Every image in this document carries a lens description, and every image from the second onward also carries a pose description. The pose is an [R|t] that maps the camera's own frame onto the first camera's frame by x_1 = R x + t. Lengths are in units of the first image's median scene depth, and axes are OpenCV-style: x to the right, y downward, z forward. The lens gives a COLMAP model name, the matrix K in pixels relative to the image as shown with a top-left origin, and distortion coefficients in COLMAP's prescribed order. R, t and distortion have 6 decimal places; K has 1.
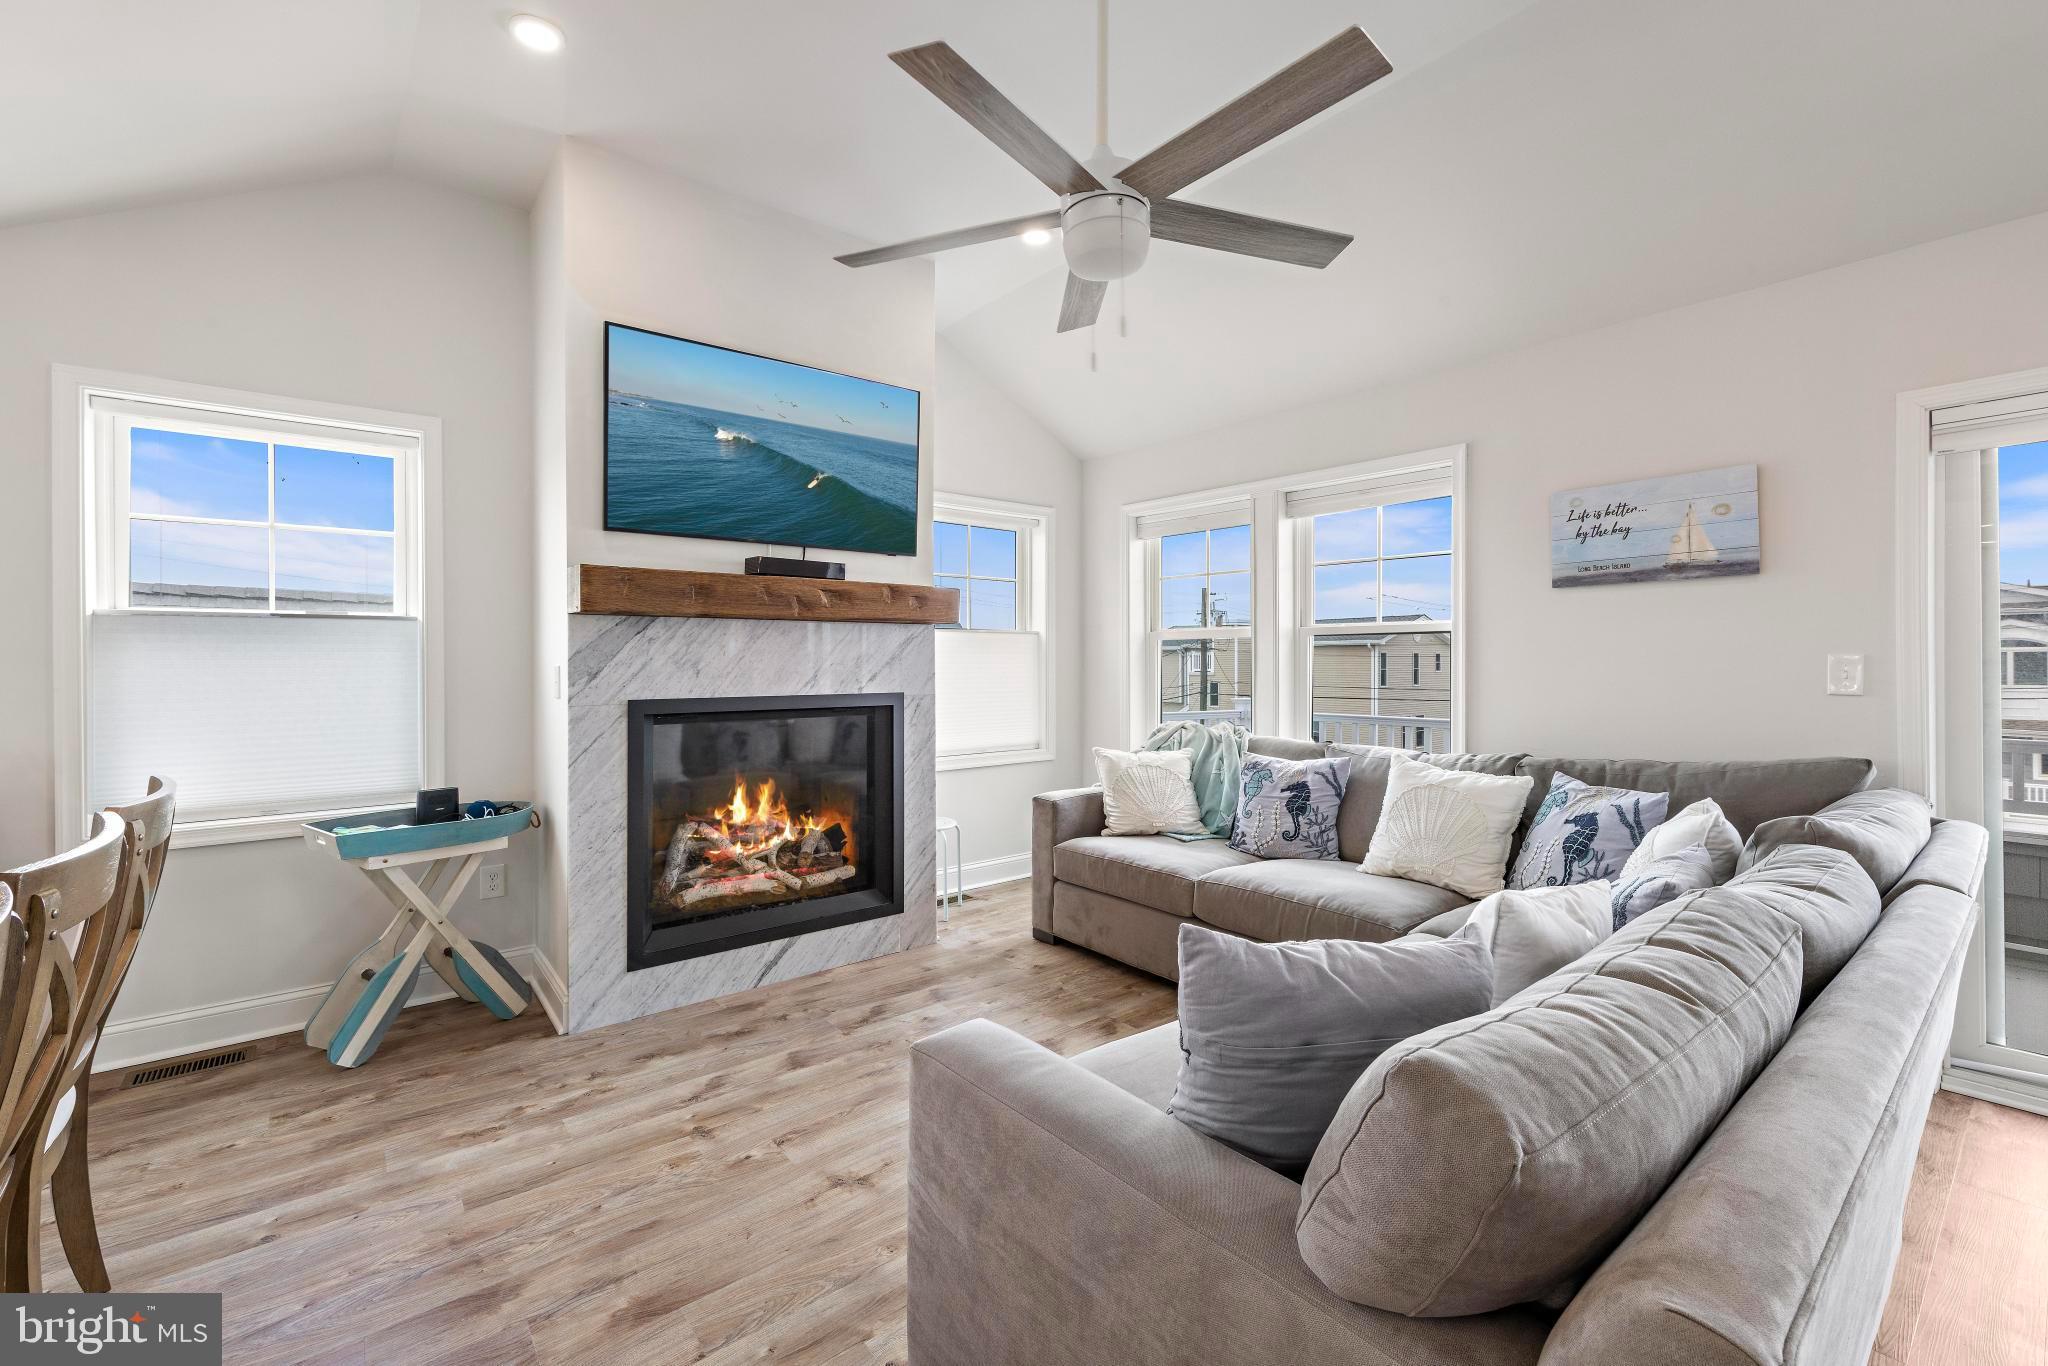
lens RADIAL K [[870.2, 0, 1030.9], [0, 870.2, 672.4], [0, 0, 1]] dist [0.001347, 0.000264]
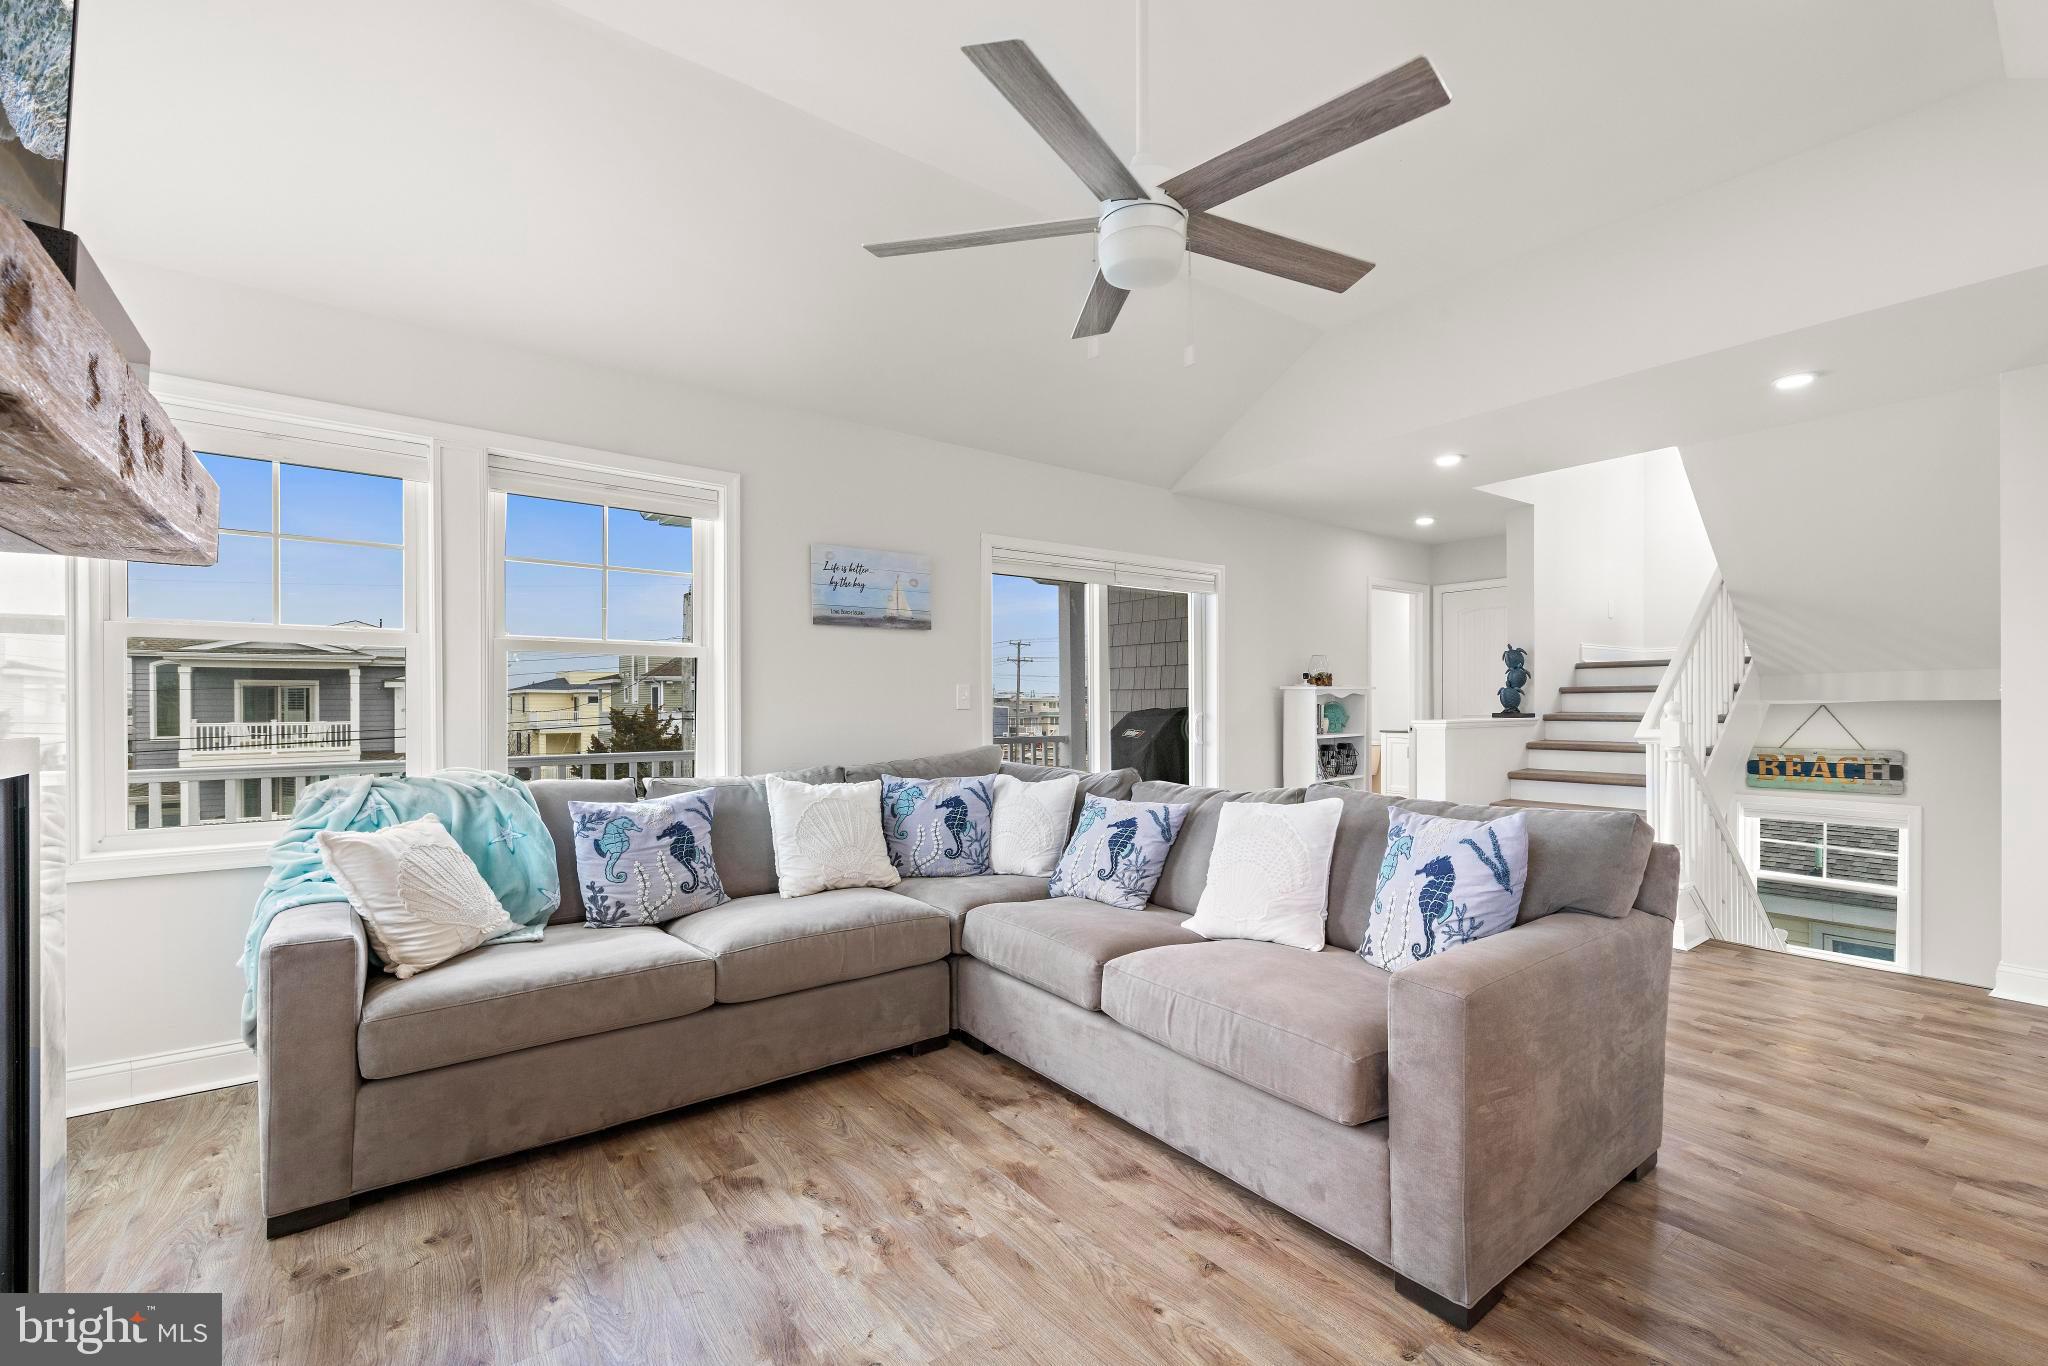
lens RADIAL K [[870.2, 0, 1030.8], [0, 870.2, 697.8], [0, 0, 1]] dist [0.001347, 0.000264]
pose [[0.040489, 0.002387, 0.999177, -0.579722], [0.003182, 0.999992, -0.002518, 0.006905], [-0.999175, 0.003281, 0.040481, 0.680269]]
